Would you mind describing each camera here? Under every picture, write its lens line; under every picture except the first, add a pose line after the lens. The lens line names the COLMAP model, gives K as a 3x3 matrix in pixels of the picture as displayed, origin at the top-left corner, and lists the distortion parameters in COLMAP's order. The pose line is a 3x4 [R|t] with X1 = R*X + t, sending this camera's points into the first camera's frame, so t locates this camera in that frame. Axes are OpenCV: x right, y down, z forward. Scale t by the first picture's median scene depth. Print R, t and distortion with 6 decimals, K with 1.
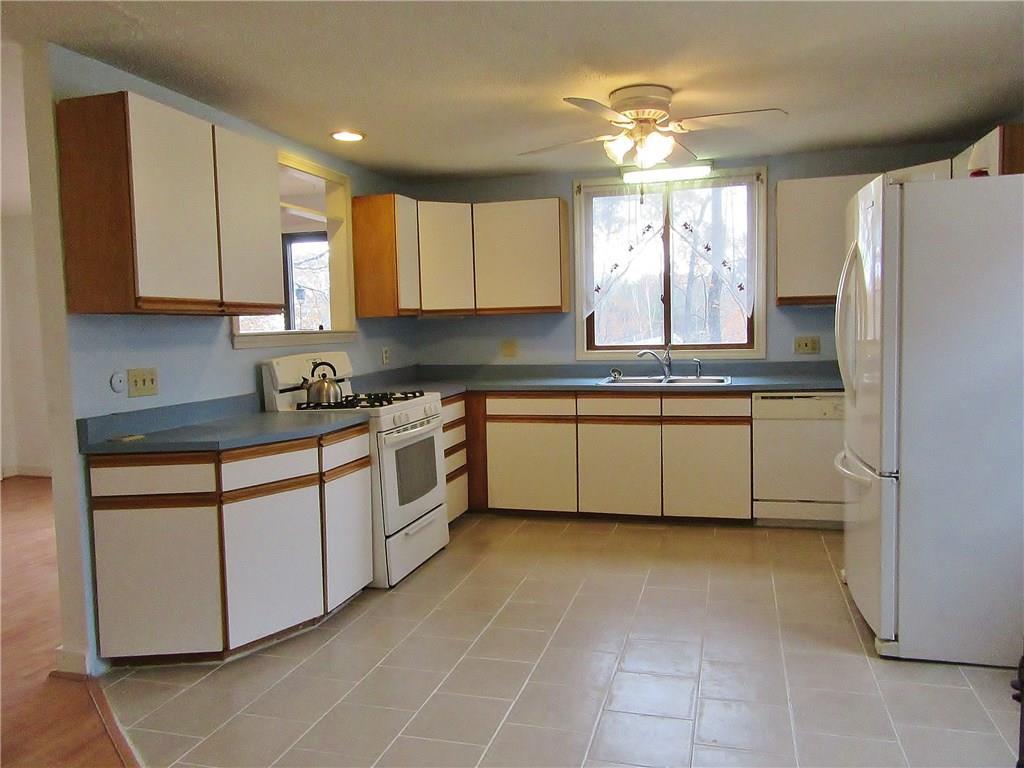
lens RADIAL K [[764.1, 0, 516.5], [0, 764.1, 382.9], [0, 0, 1]] dist [0.003983, -0.002379]
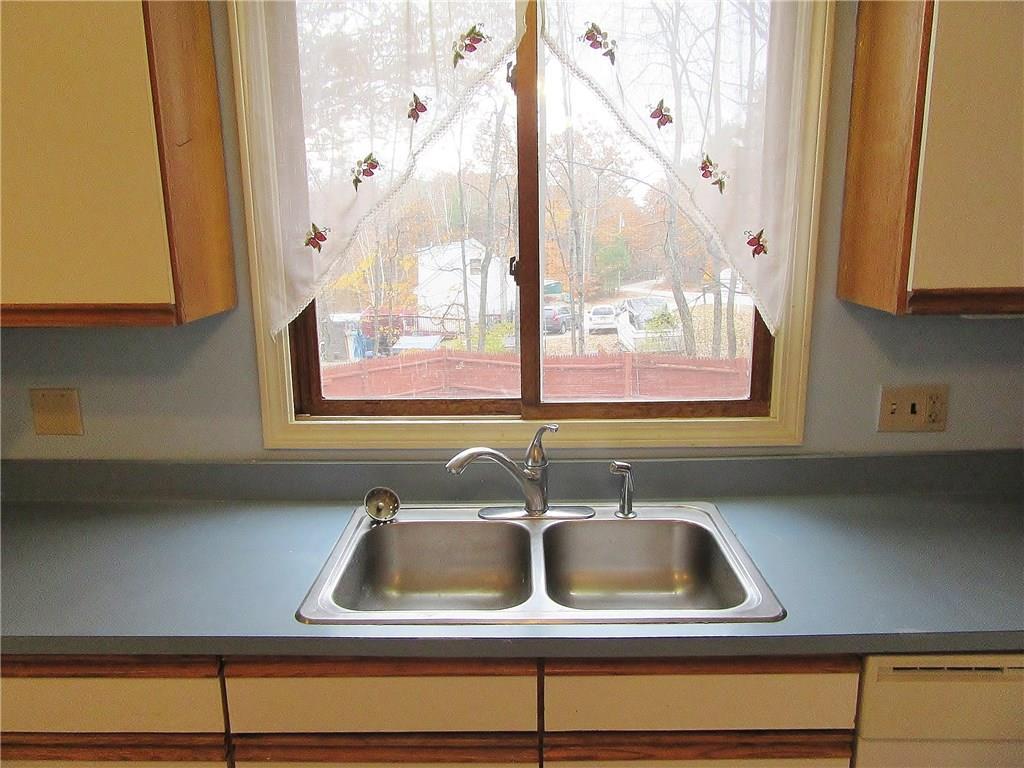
lens RADIAL K [[764.1, 0, 511.8], [0, 764.1, 380.8], [0, 0, 1]] dist [0.003983, -0.002379]
pose [[0.967261, -0.040508, 0.250528, 0.104932], [0.008771, 0.991925, 0.126519, -0.105482], [-0.253630, -0.120179, 0.959807, 0.681356]]
